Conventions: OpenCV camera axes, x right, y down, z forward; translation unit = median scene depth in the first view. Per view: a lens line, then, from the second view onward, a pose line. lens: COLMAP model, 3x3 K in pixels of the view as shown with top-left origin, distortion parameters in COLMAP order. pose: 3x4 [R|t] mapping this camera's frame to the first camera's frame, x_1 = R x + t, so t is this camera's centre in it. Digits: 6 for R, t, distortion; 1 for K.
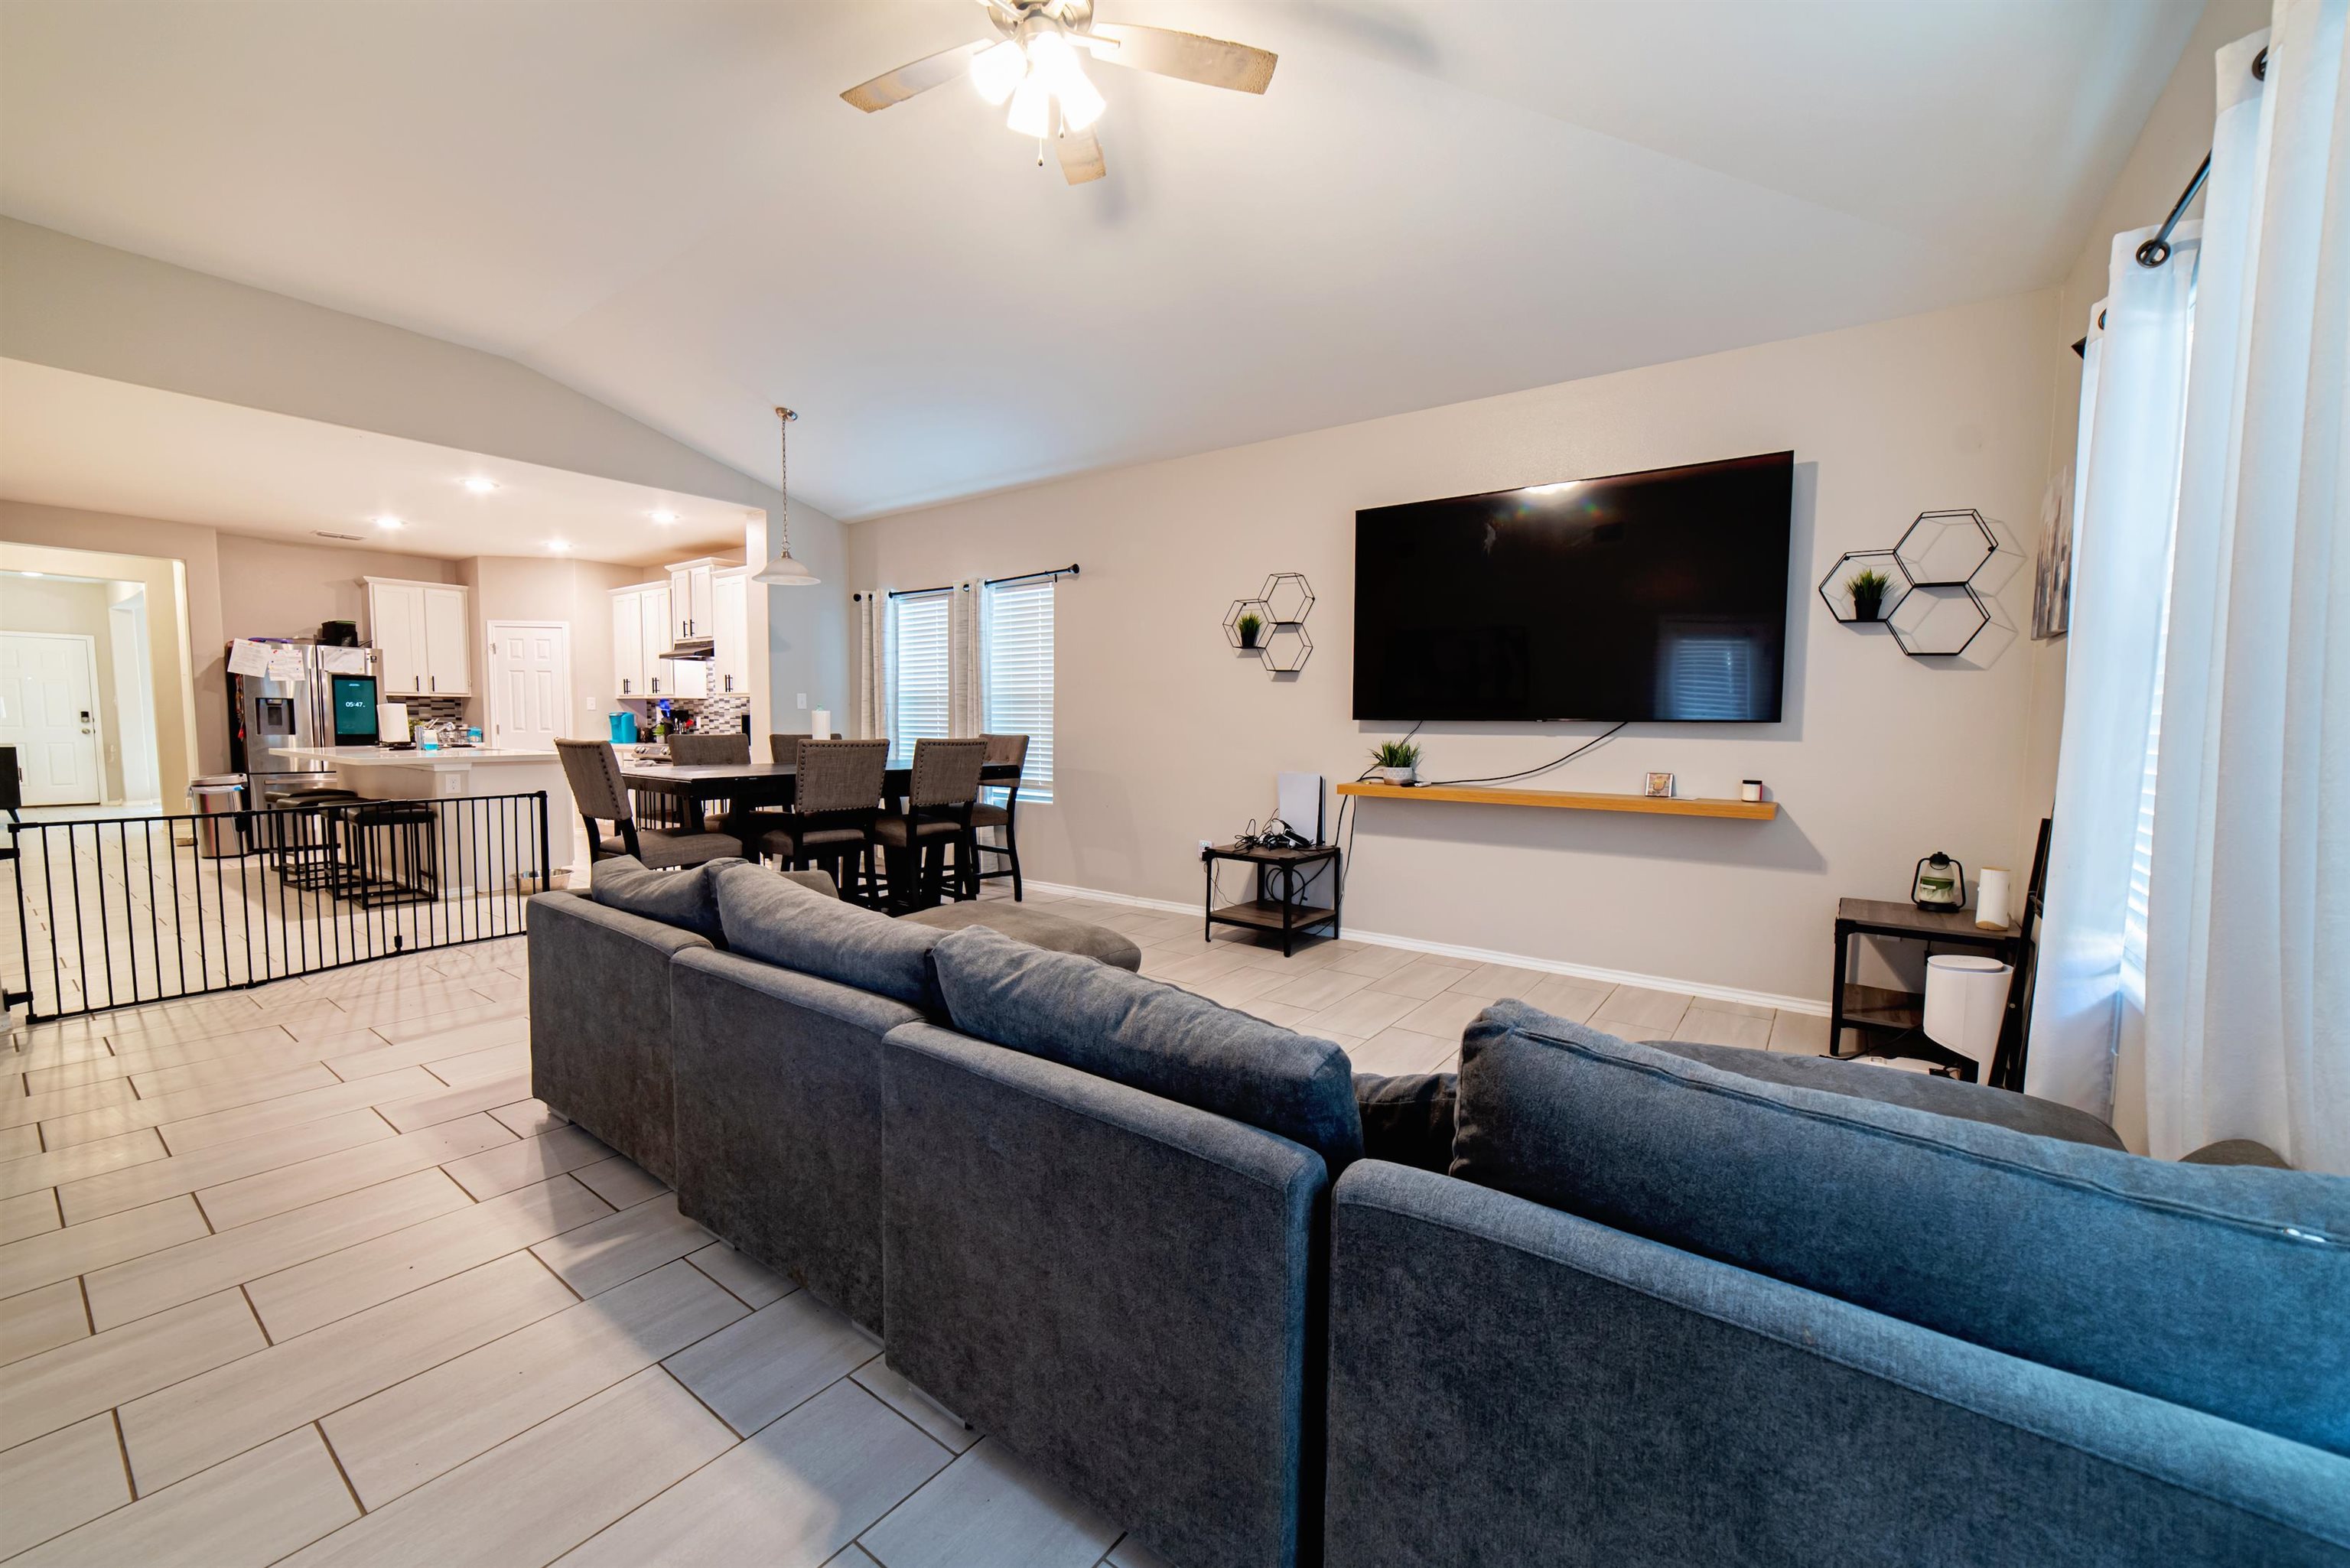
lens RADIAL K [[894.5, 0, 1167.7], [0, 894.5, 780.0], [0, 0, 1]] dist [-0.010503, 0.002431]
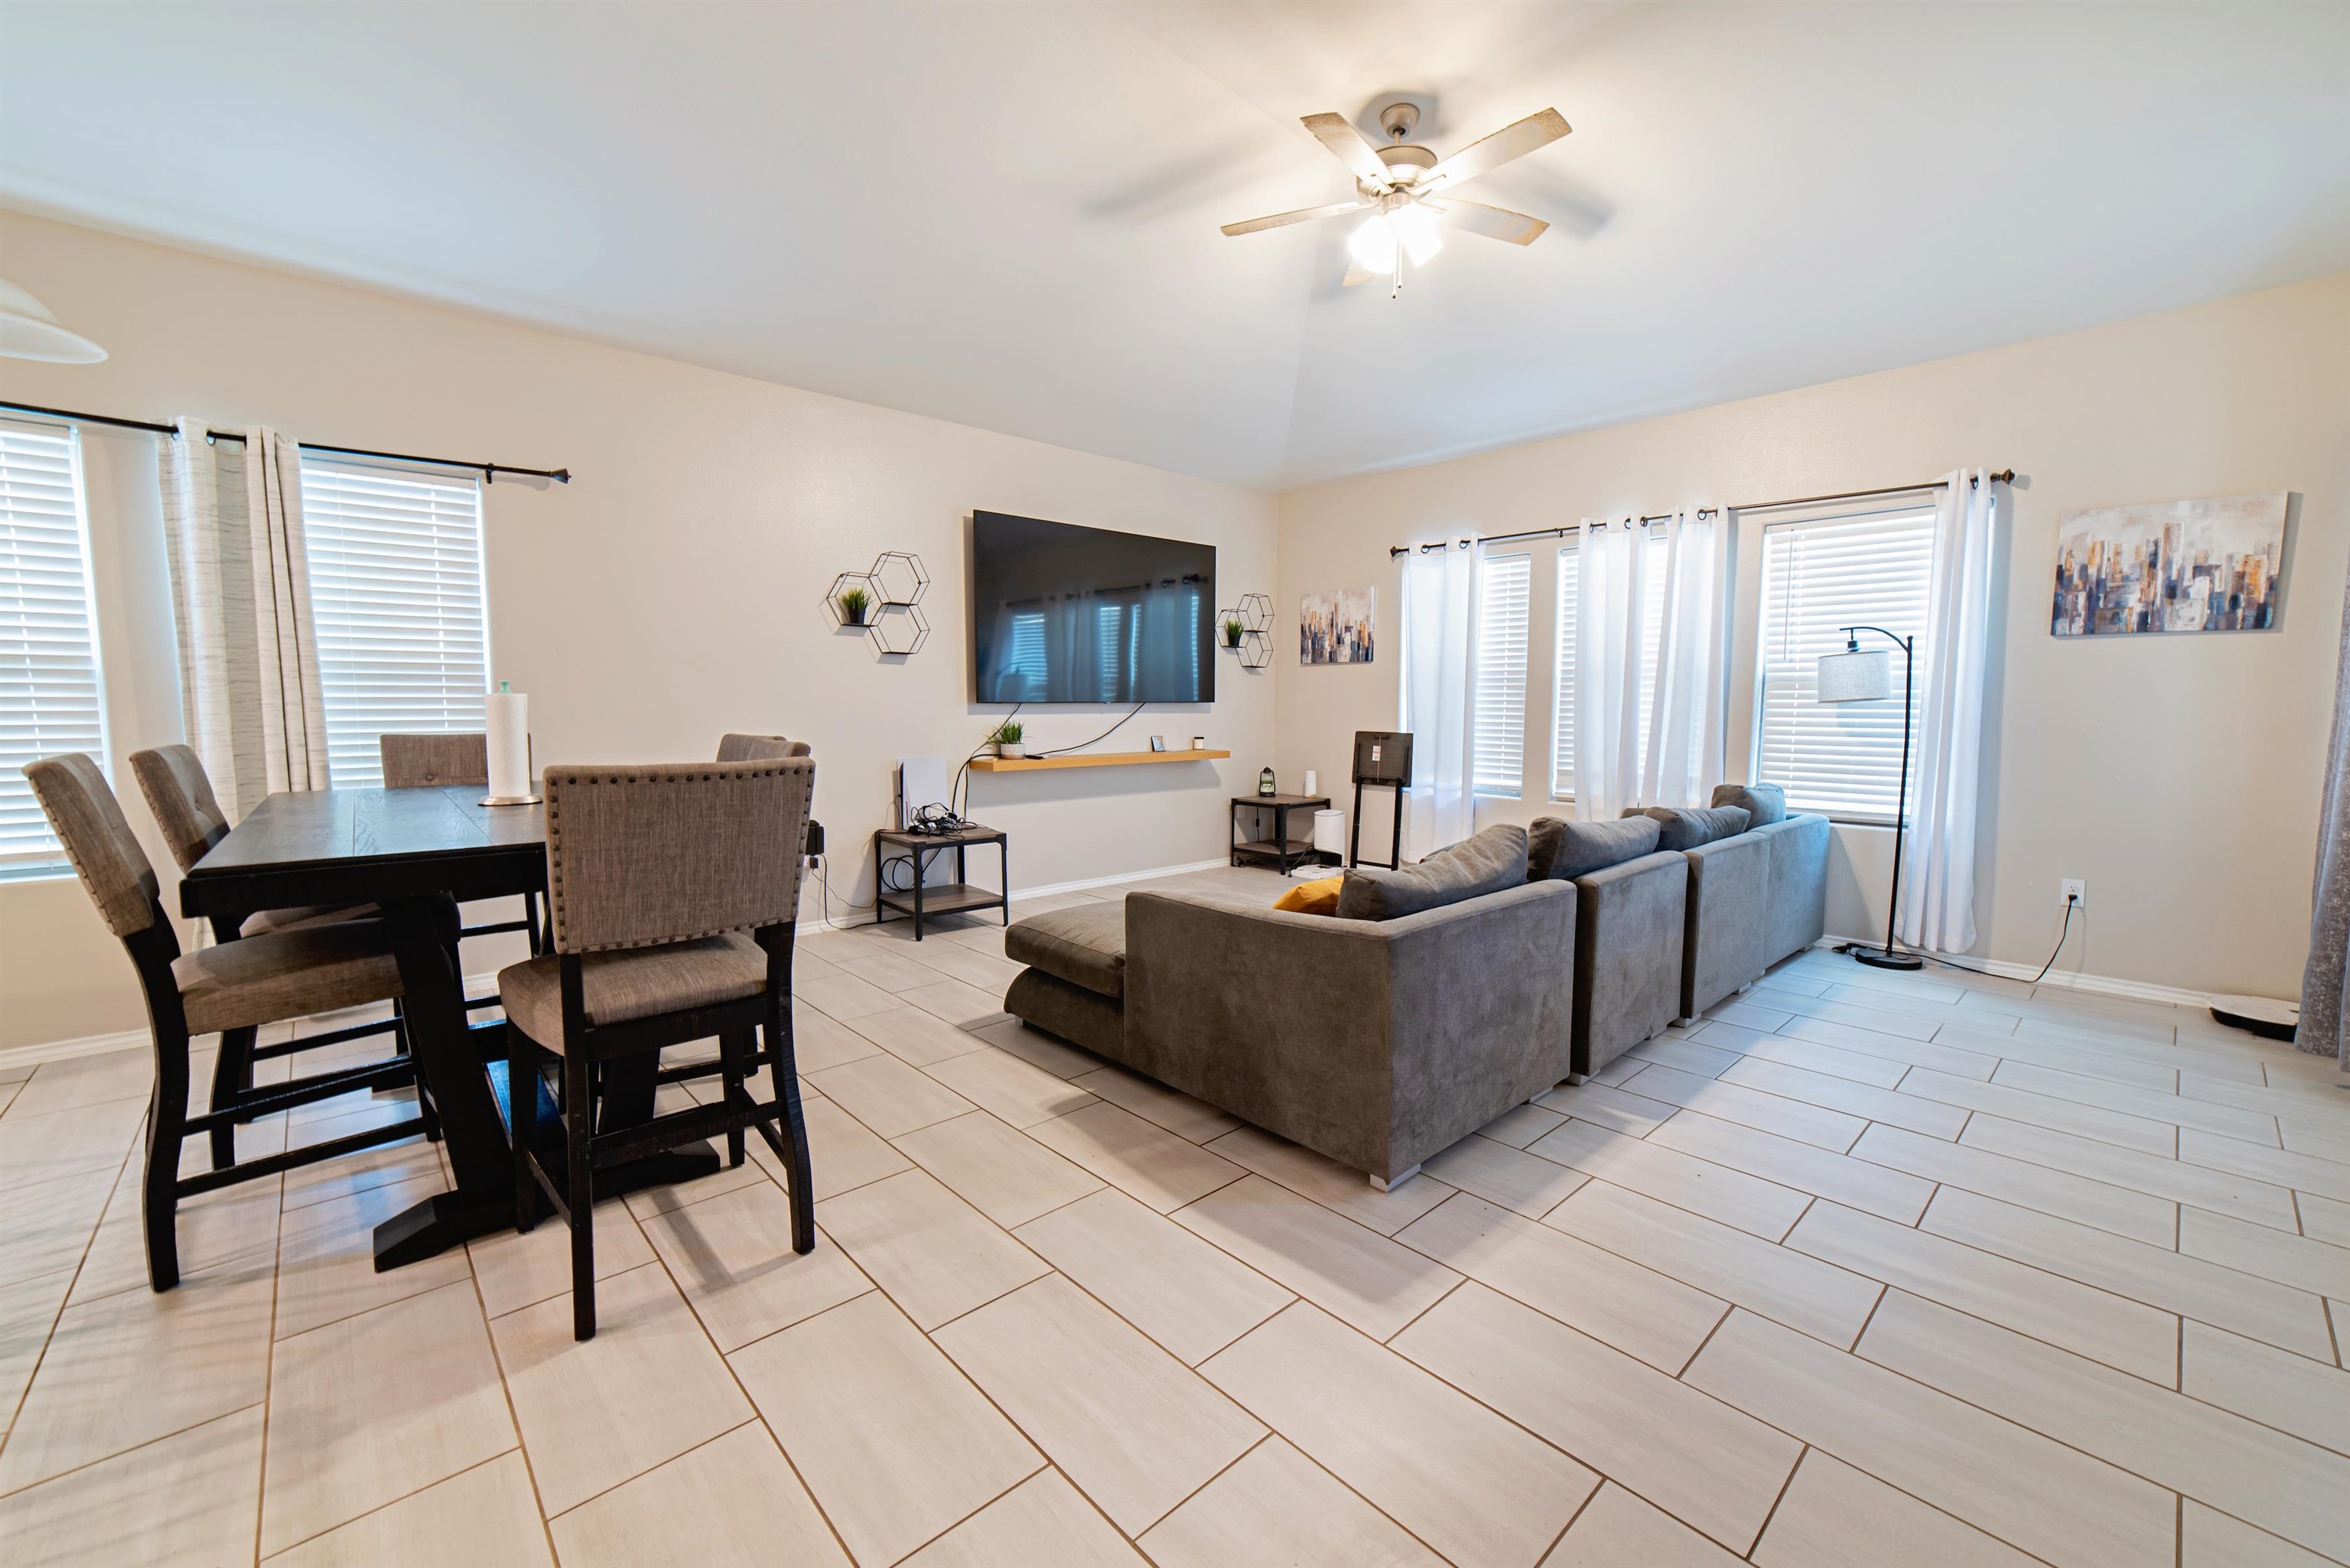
lens RADIAL K [[894.5, 0, 1170.4], [0, 894.5, 782.2], [0, 0, 1]] dist [-0.010503, 0.002431]
pose [[0.220857, -0.091382, 0.971016, -0.660941], [0.072759, 0.994370, 0.077031, -0.031715], [-0.972588, 0.053638, 0.226262, 0.439362]]
